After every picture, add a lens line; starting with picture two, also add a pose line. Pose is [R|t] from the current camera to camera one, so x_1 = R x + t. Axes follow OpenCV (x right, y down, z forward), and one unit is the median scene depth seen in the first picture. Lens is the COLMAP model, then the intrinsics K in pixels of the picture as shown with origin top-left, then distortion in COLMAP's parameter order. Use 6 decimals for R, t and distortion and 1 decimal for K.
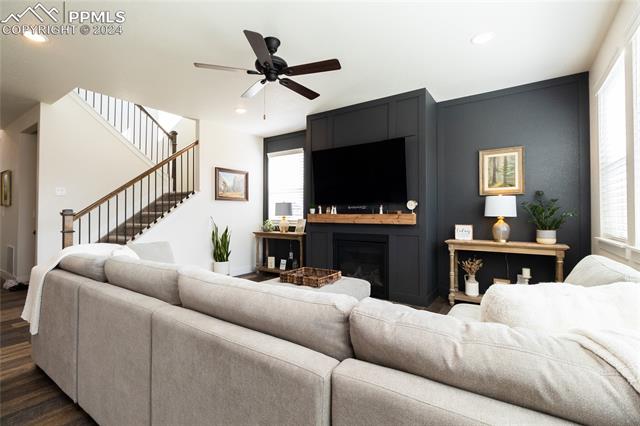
lens RADIAL K [[294.2, 0, 318.7], [0, 294.2, 210.9], [0, 0, 1]] dist [0.002657, -0.000153]
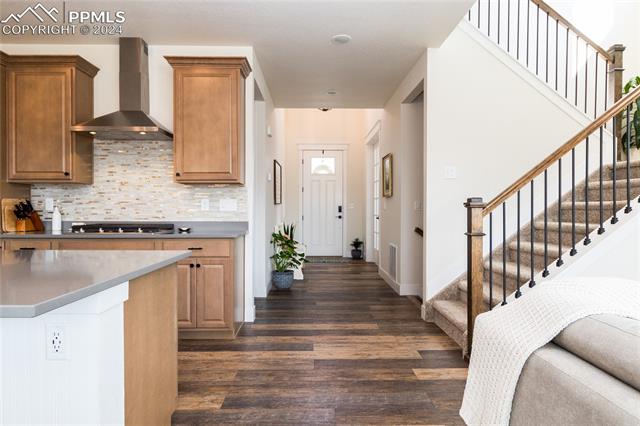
lens RADIAL K [[396.8, 0, 318.1], [0, 396.8, 208.6], [0, 0, 1]] dist [0.004435, -0.003555]
pose [[0.581222, 0.000625, -0.813745, -0.323131], [0.012208, 0.999880, 0.009487, 0.005302], [0.813654, -0.015448, 0.581145, 0.228366]]
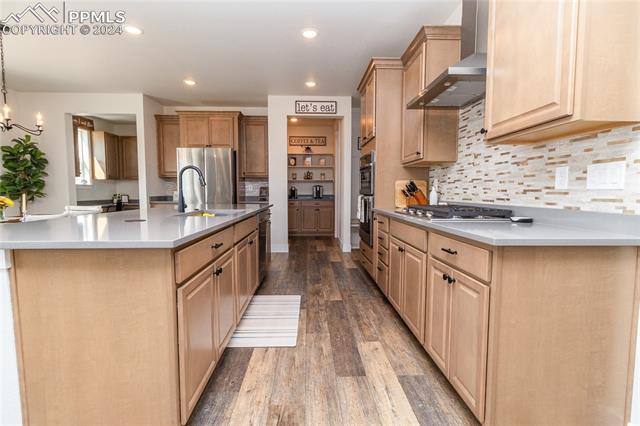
lens RADIAL K [[294.2, 0, 320.1], [0, 294.2, 212.9], [0, 0, 1]] dist [0.002657, -0.000153]
pose [[-0.801846, 0.034471, -0.596535, -0.793222], [0.000641, 0.998384, 0.056831, 0.025312], [0.597530, 0.045187, -0.800572, 0.689238]]
